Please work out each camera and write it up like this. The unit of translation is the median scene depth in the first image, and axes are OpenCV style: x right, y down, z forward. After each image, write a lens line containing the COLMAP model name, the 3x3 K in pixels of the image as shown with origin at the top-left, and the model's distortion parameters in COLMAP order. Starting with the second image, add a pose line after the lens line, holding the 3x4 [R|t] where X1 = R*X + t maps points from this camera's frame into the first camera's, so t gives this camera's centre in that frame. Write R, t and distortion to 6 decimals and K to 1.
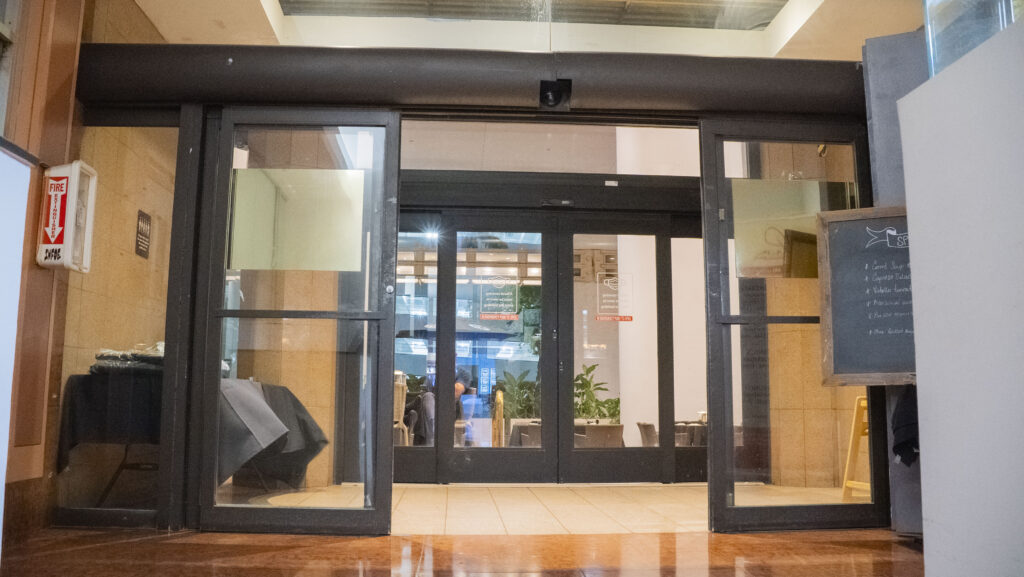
lens RADIAL K [[799.4, 0, 512.0], [0, 799.4, 288.5], [0, 0, 1]] dist [-0.087947, 0.011316]
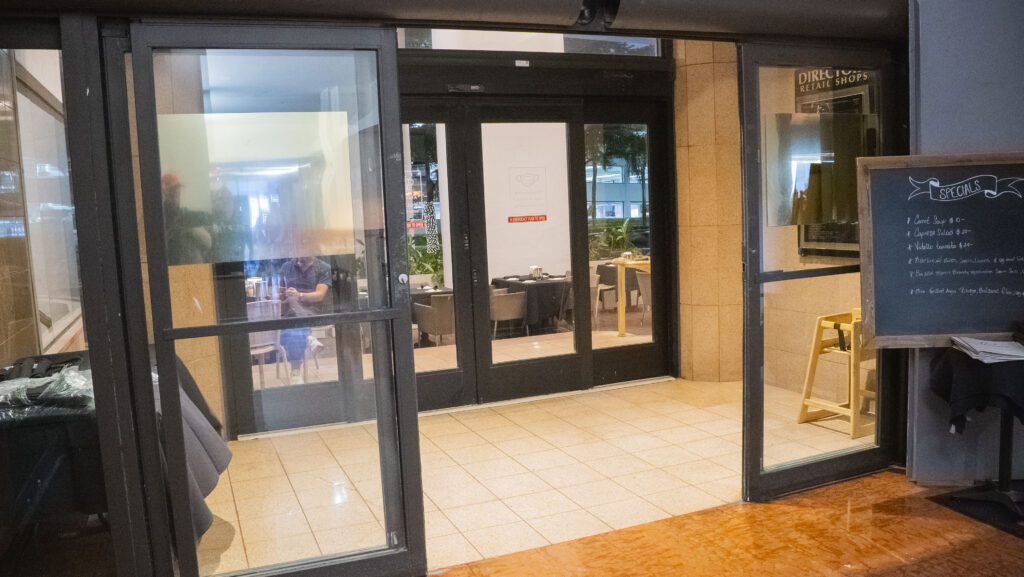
lens RADIAL K [[799.4, 0, 512.0], [0, 799.4, 288.5], [0, 0, 1]] dist [-0.087947, 0.011316]
pose [[0.946916, -0.079634, 0.311462, -0.290437], [0.002580, 0.970686, 0.240339, -0.171027], [-0.321471, -0.226777, 0.919363, 0.265979]]
